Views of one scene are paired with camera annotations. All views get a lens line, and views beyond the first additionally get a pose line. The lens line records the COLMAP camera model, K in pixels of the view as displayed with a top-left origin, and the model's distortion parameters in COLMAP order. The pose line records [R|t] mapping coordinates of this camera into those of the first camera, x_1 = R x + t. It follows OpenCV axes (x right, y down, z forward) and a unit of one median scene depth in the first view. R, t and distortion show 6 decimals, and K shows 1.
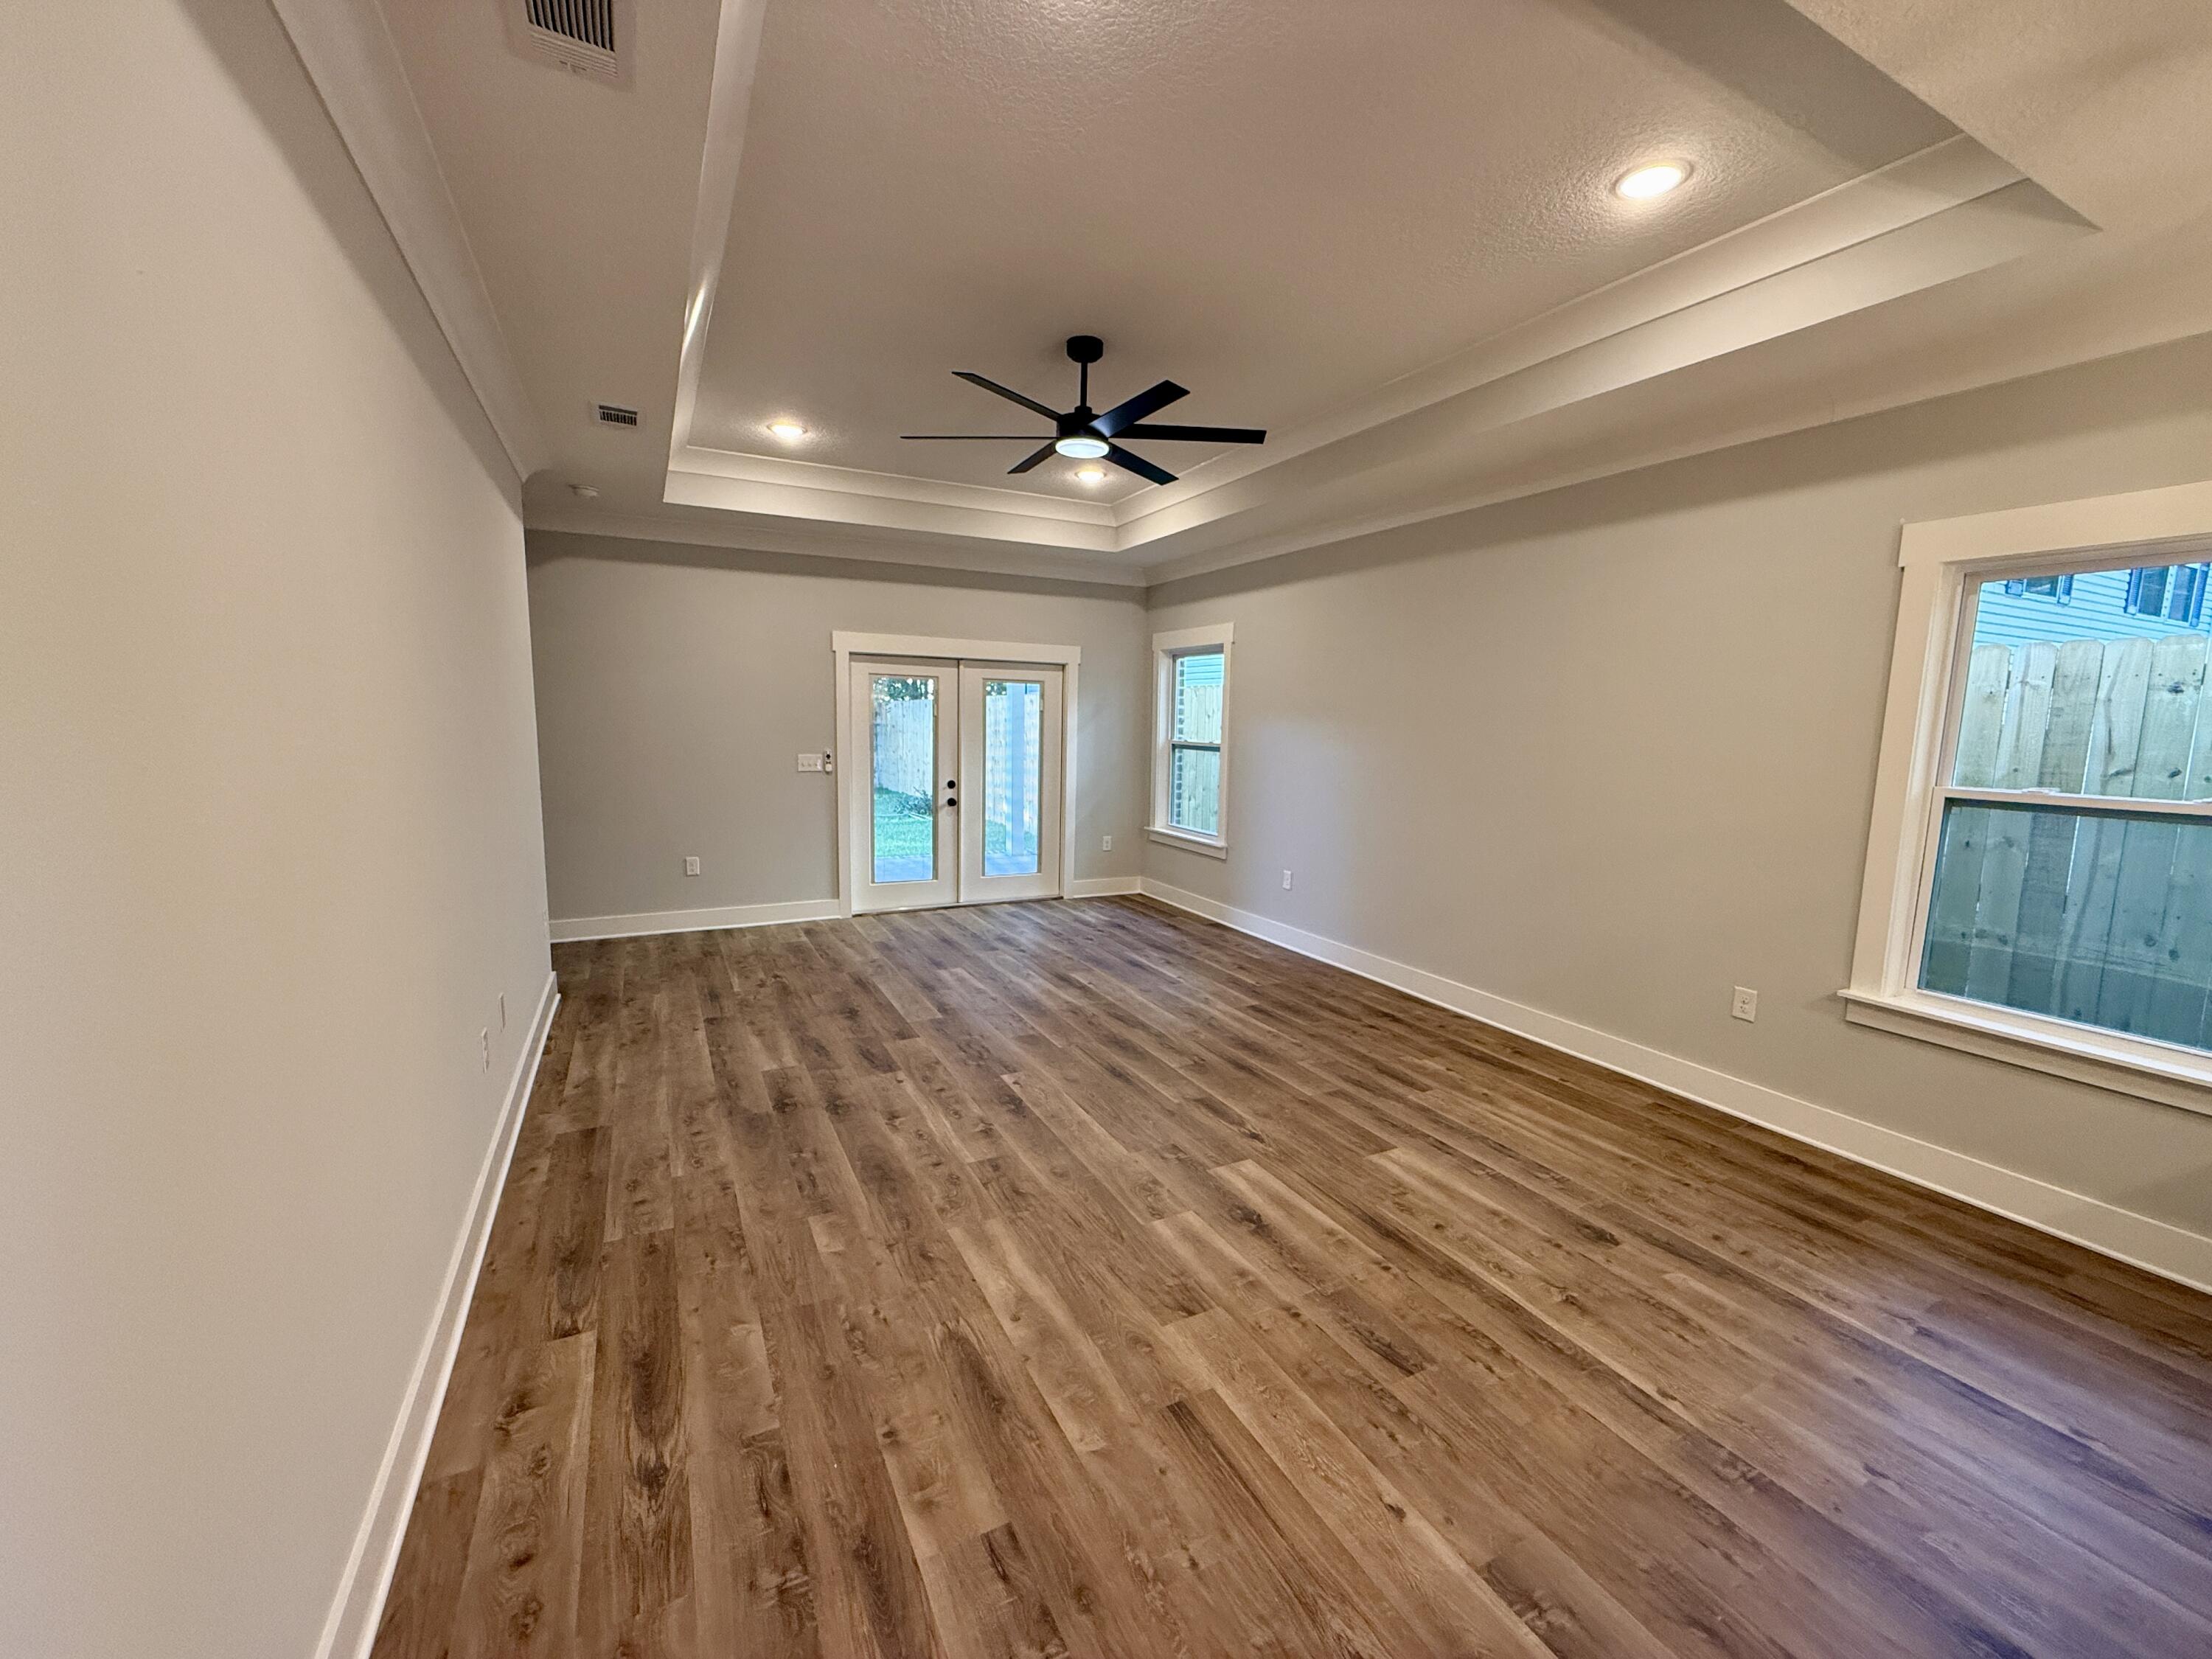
lens RADIAL K [[878.0, 0, 1100.7], [0, 878.0, 823.8], [0, 0, 1]] dist [0.001521, -0.000007]
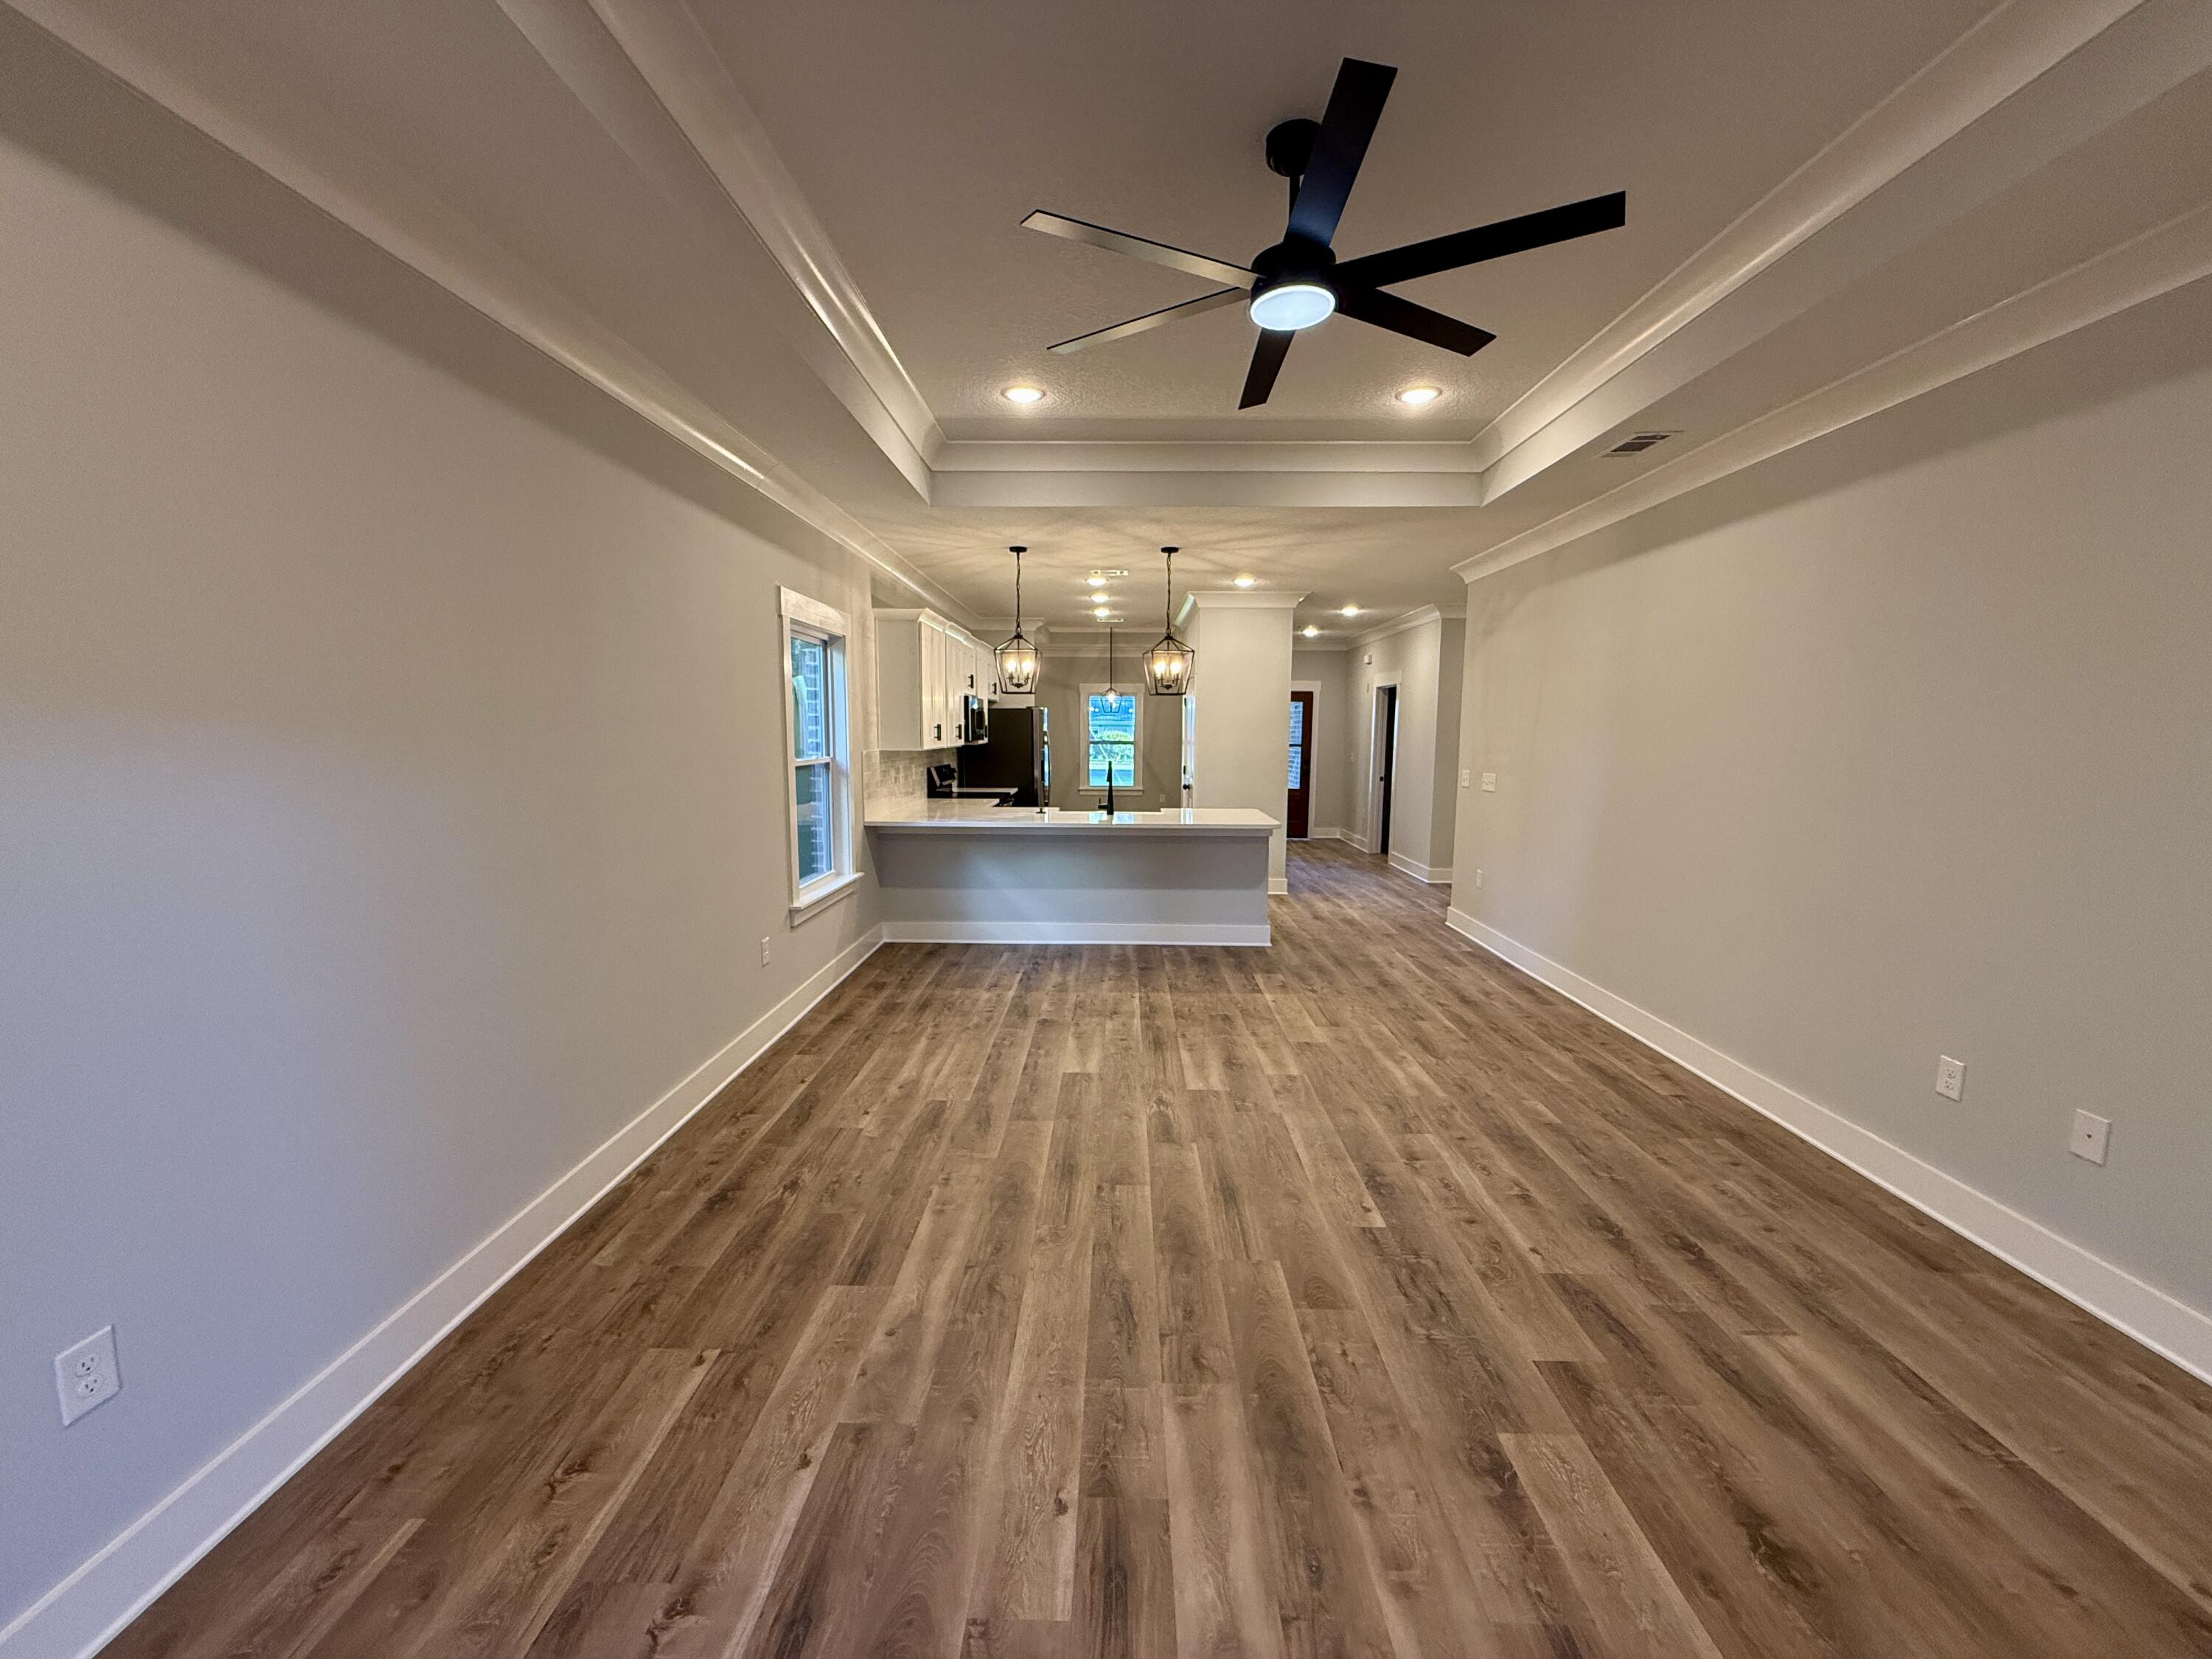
lens RADIAL K [[878.0, 0, 1100.7], [0, 878.0, 823.8], [0, 0, 1]] dist [0.001521, -0.000007]
pose [[-0.875915, -0.075726, 0.476485, -0.231425], [0.037526, 0.973920, 0.223767, -0.211974], [-0.481003, 0.213881, -0.850230, 1.684096]]
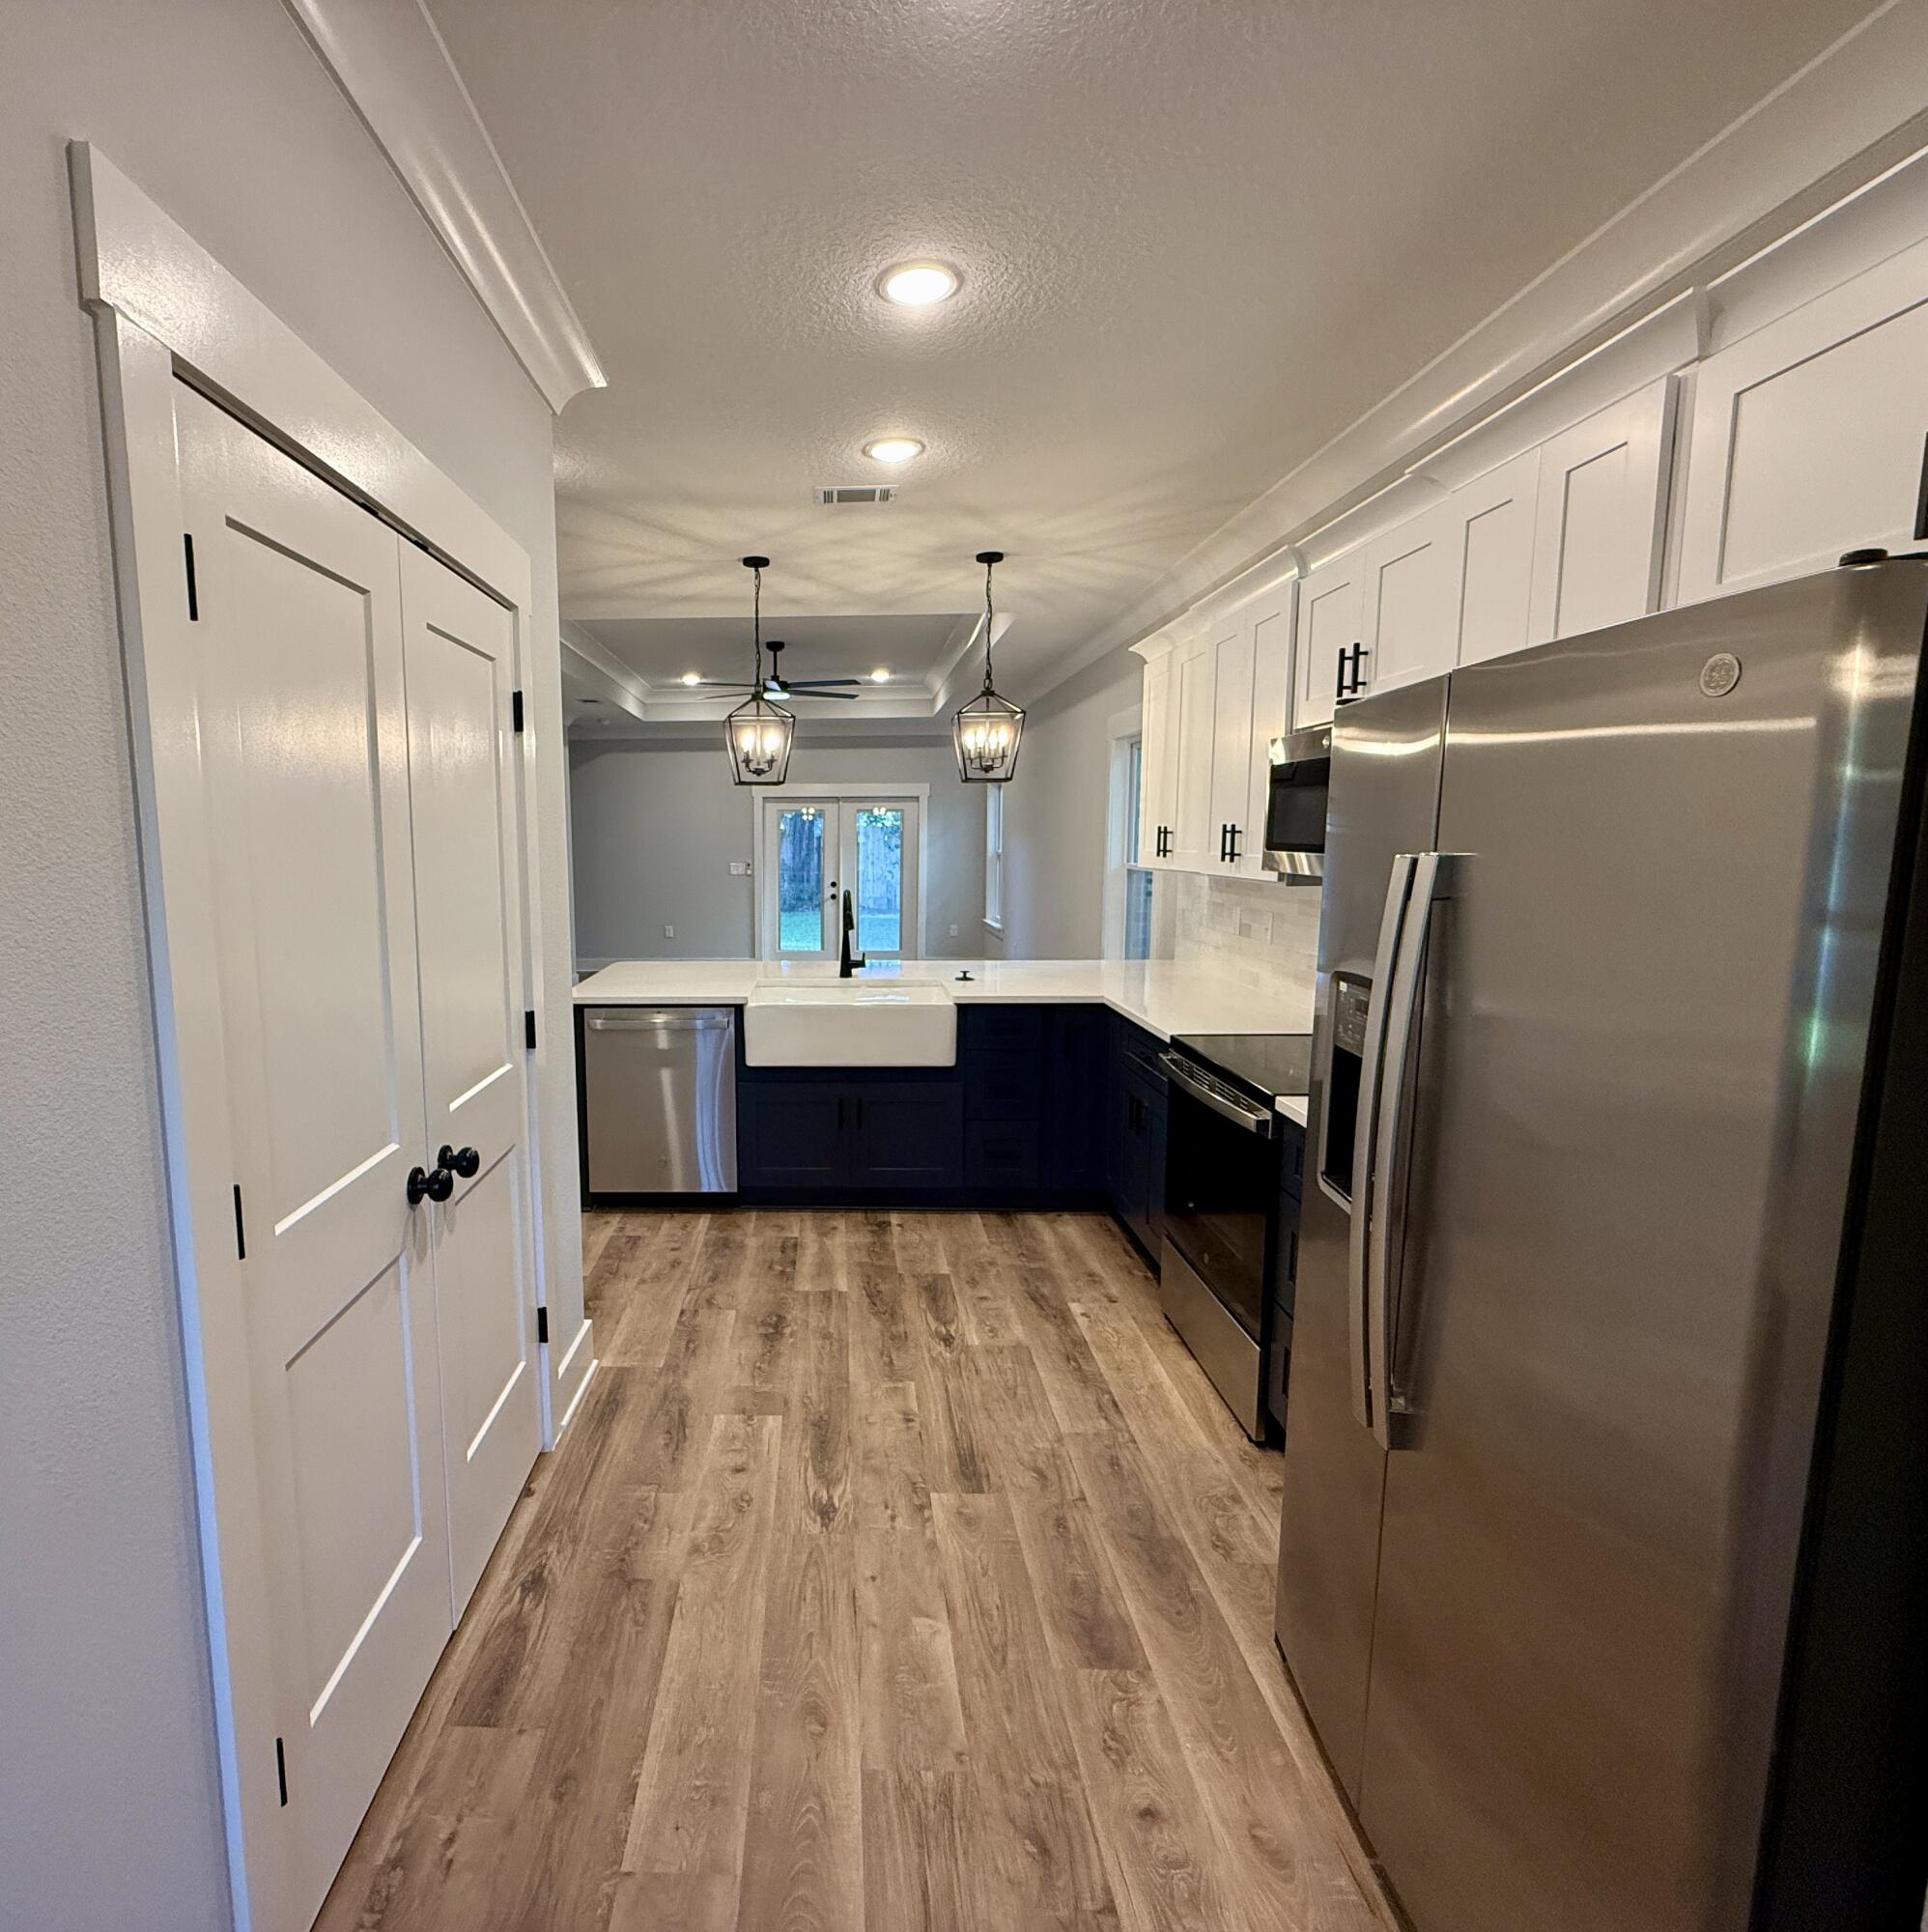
lens RADIAL K [[1020.7, 0, 795.7], [0, 1020.7, 964.8], [0, 0, 1]] dist [0.000246, -0.000018]
pose [[0.870293, 0.036502, -0.491180, 1.137185], [-0.036136, 0.999294, 0.010236, 0.135762], [0.491207, 0.008841, 0.870998, -0.918841]]
